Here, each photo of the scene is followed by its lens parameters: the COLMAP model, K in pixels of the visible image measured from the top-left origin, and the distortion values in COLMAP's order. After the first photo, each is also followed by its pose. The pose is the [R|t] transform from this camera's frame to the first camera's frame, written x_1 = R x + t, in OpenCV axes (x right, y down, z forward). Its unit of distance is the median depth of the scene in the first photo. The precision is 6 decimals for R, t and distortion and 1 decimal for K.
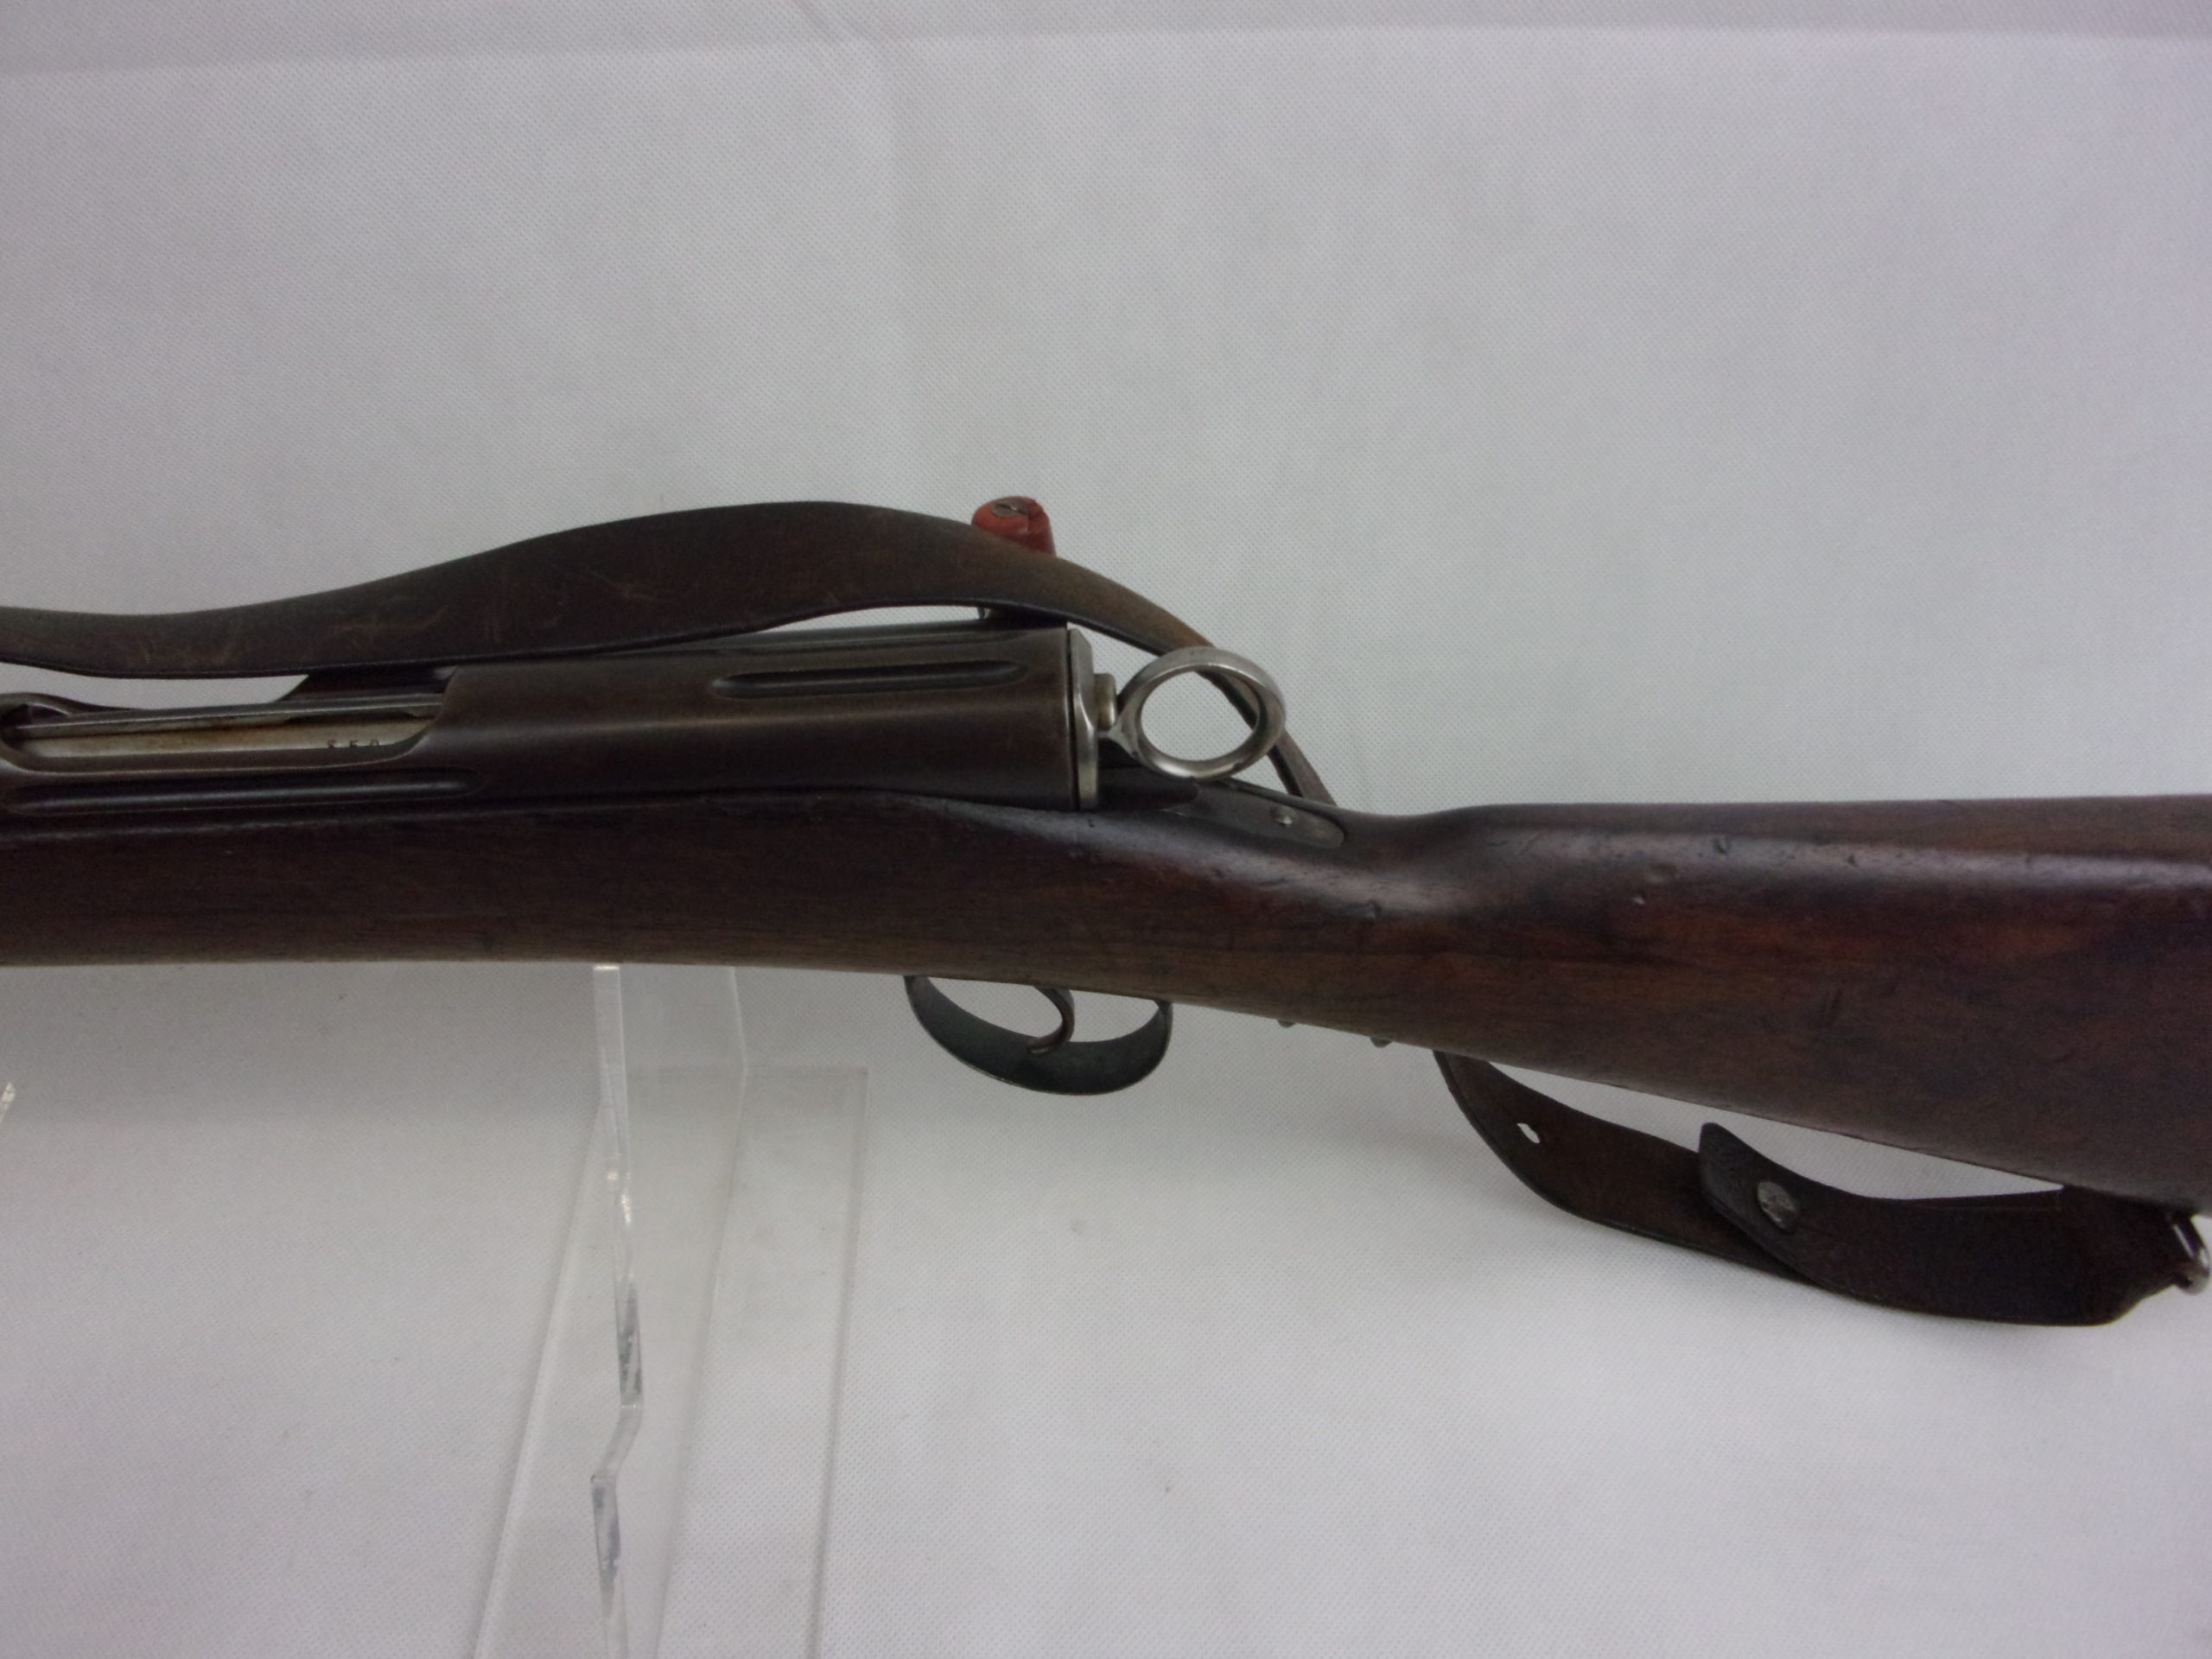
lens RADIAL K [[1802.1, 0, 1106.0], [0, 1802.1, 830.1], [0, 0, 1]] dist [0.008588, -0.022734]
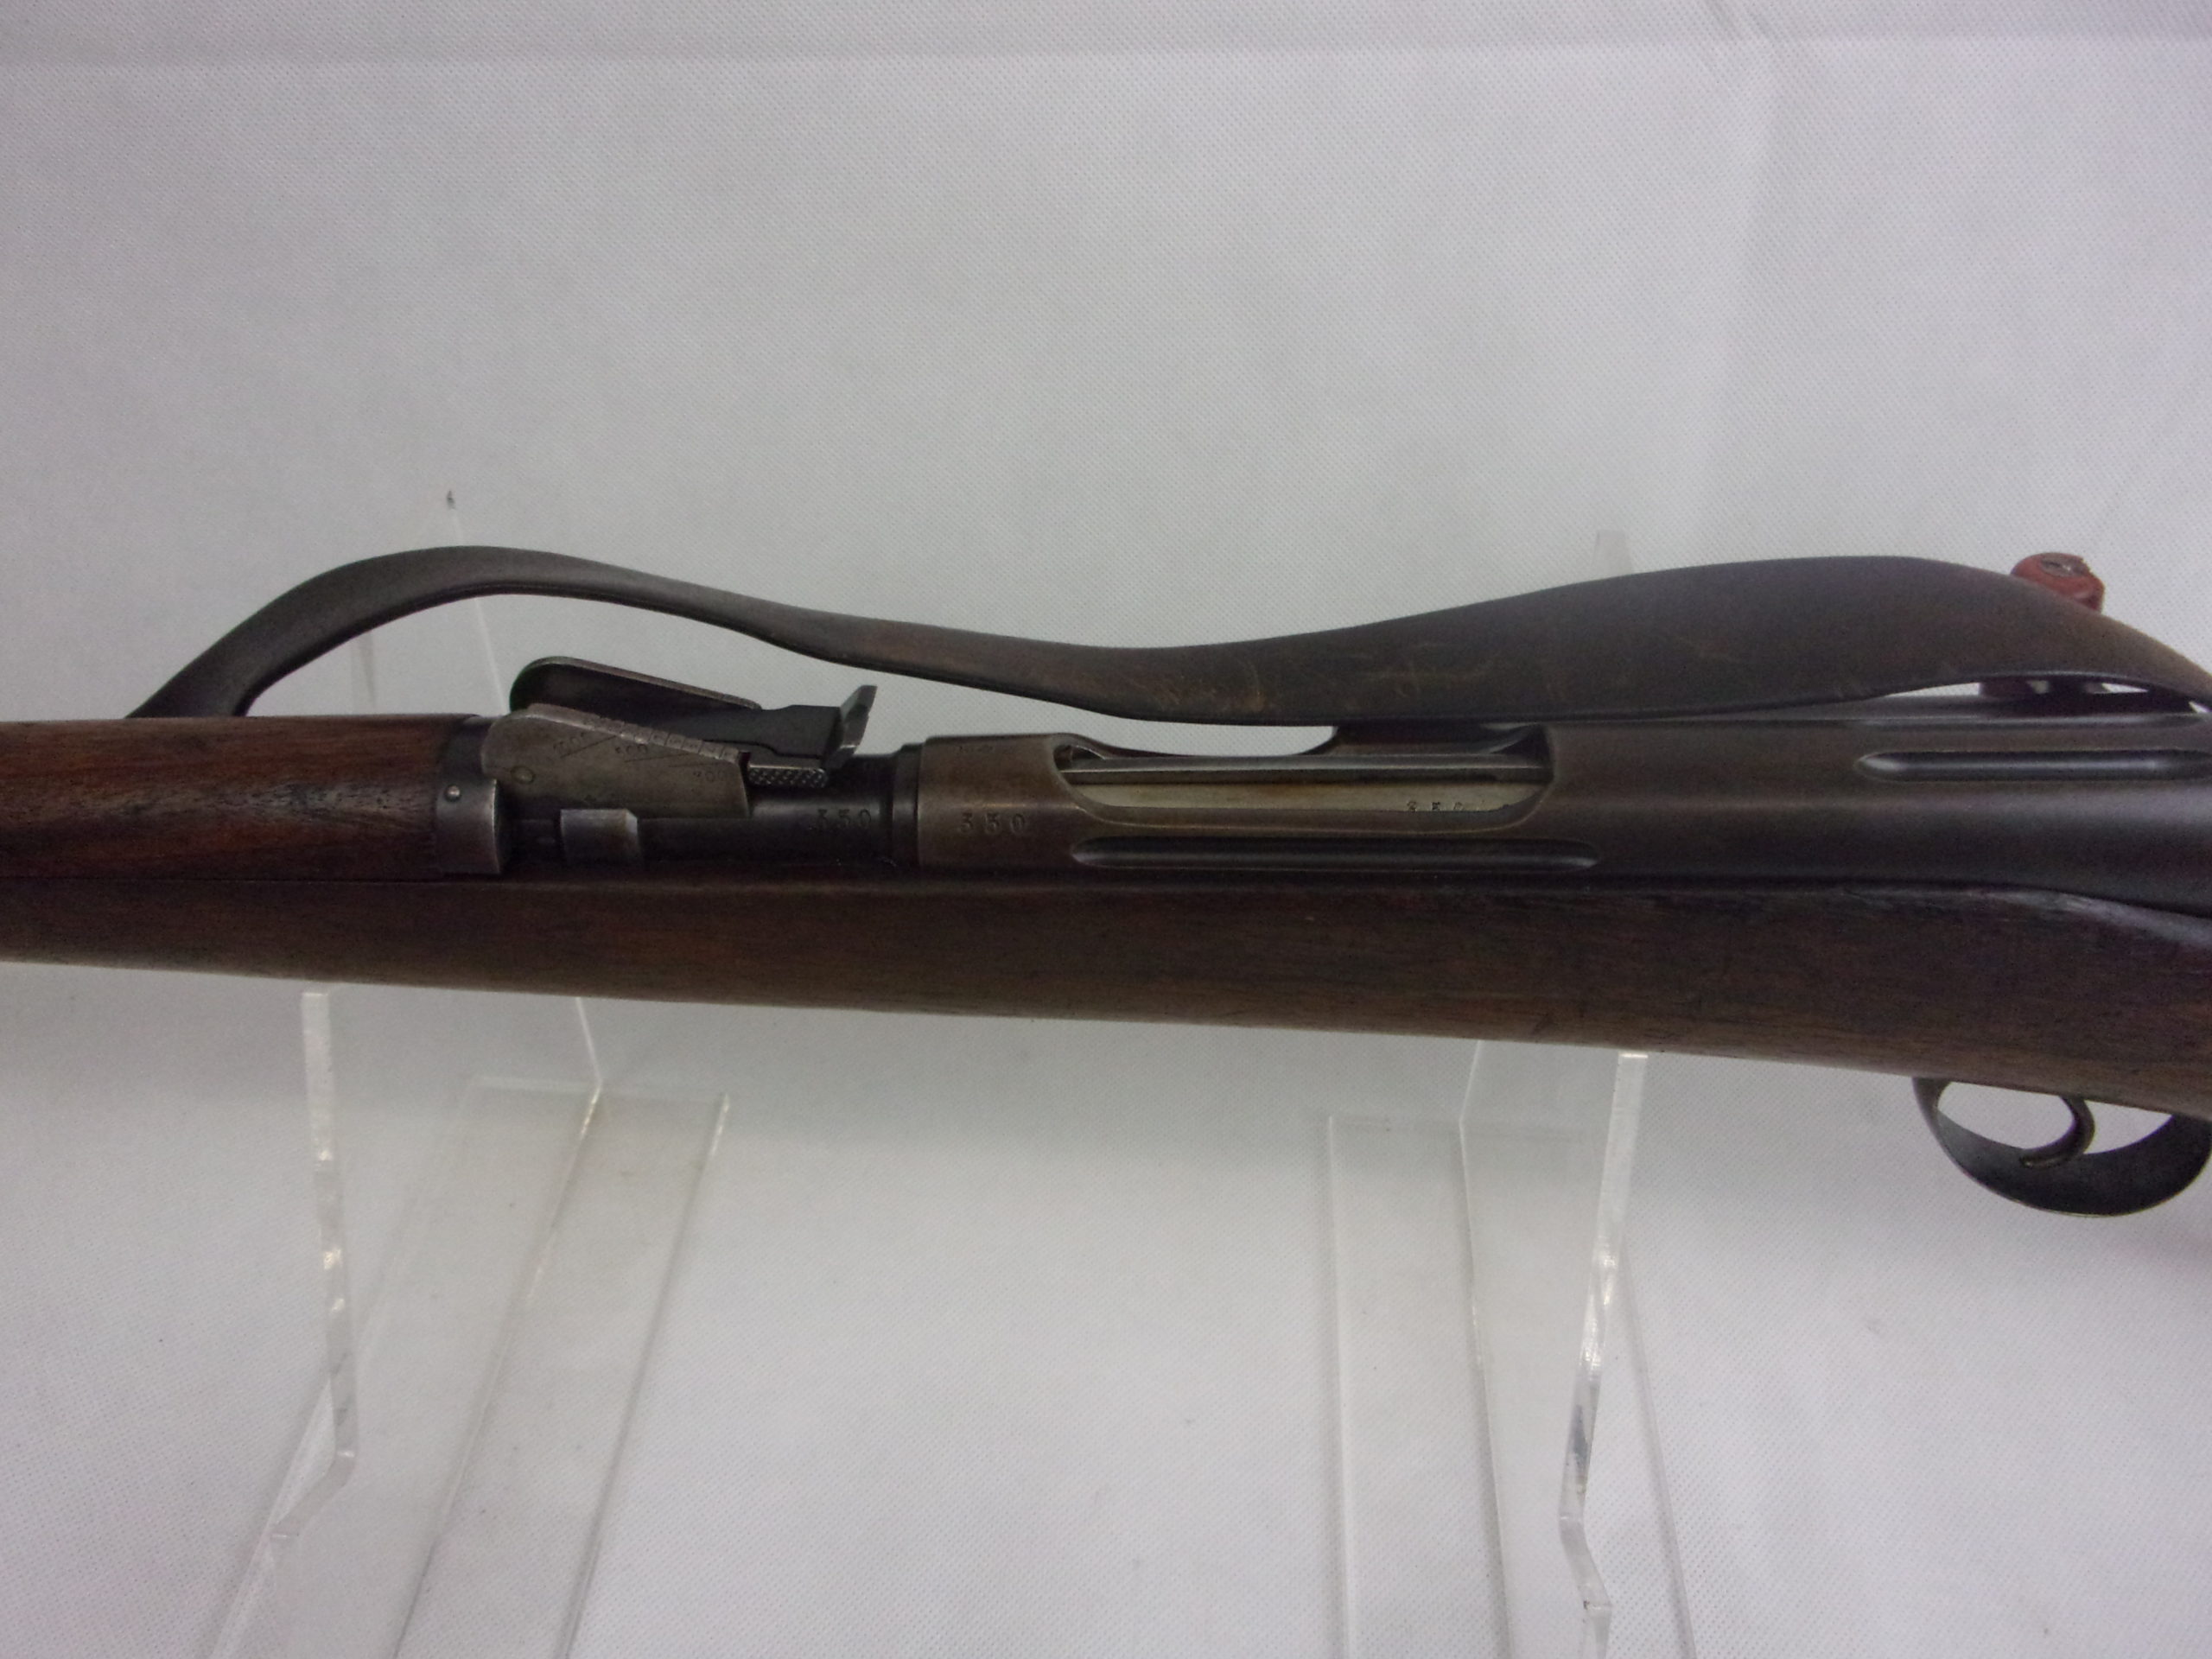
lens RADIAL K [[1802.1, 0, 1106.3], [0, 1802.1, 837.6], [0, 0, 1]] dist [0.008588, -0.022734]
pose [[0.995237, 0.050378, -0.083457, -0.485617], [-0.049187, 0.998657, 0.016258, -0.037268], [0.084164, -0.012075, 0.996379, 0.063135]]
